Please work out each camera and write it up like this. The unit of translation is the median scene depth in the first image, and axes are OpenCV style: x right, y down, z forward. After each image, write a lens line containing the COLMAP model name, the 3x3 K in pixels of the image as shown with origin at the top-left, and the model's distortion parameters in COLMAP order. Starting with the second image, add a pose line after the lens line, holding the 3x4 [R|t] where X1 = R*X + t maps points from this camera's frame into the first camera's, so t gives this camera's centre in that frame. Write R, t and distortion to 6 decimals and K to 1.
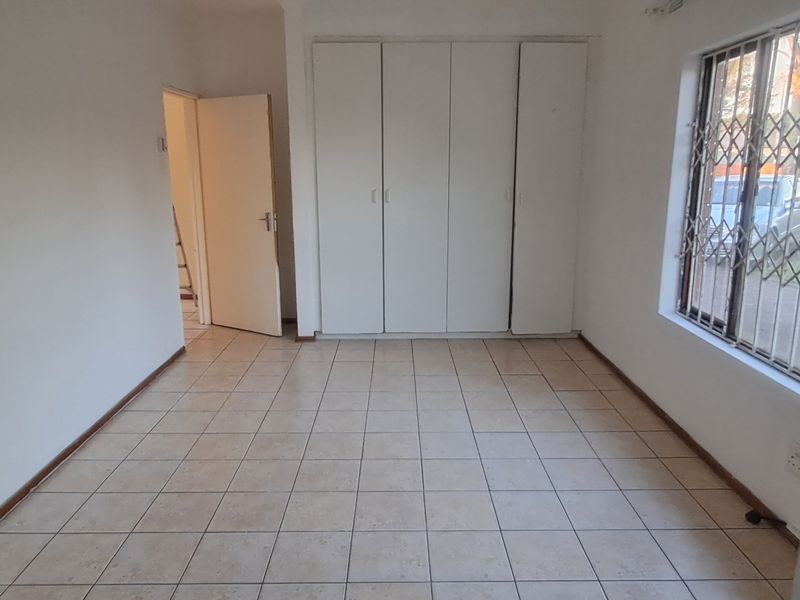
lens RADIAL K [[601.5, 0, 404.4], [0, 601.5, 298.2], [0, 0, 1]] dist [-0.000934, 0.009758]
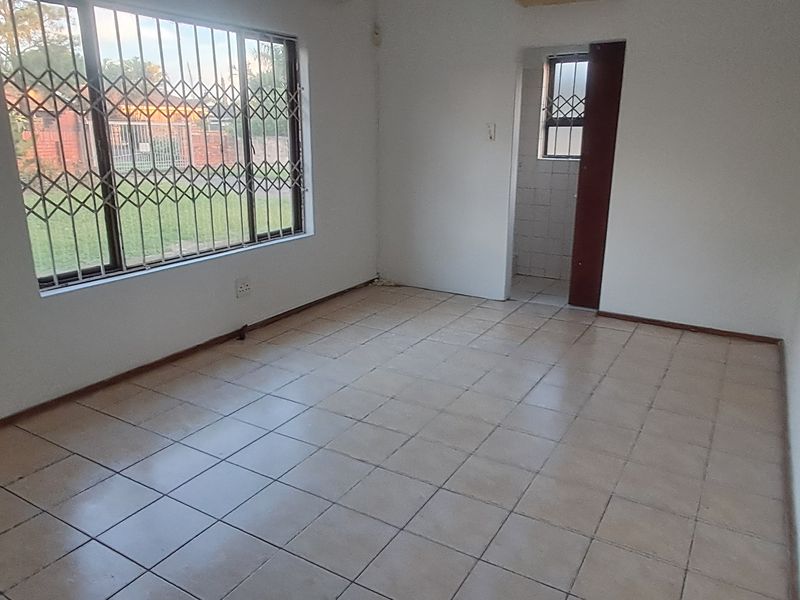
lens RADIAL K [[601.5, 0, 404.4], [0, 601.5, 298.2], [0, 0, 1]] dist [-0.000934, 0.009758]
pose [[-0.851673, -0.169477, 0.495914, -0.333869], [0.092263, 0.883001, 0.460214, -0.251314], [-0.515888, 0.437706, -0.736392, 1.093682]]
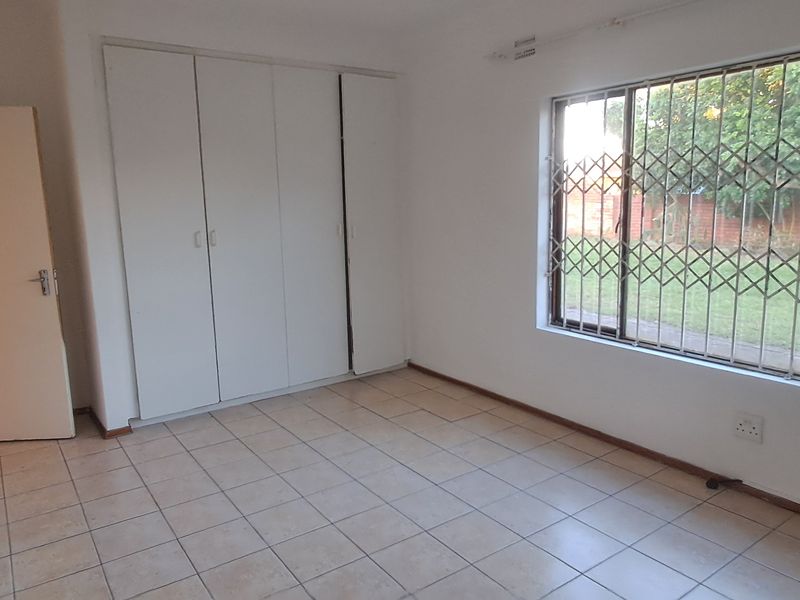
lens RADIAL K [[601.5, 0, 404.4], [0, 601.5, 298.2], [0, 0, 1]] dist [-0.000934, 0.009758]
pose [[0.817734, -0.111991, 0.564596, -0.305535], [0.144951, 0.989344, -0.013698, -0.039093], [-0.557046, 0.093041, 0.825253, 0.182700]]
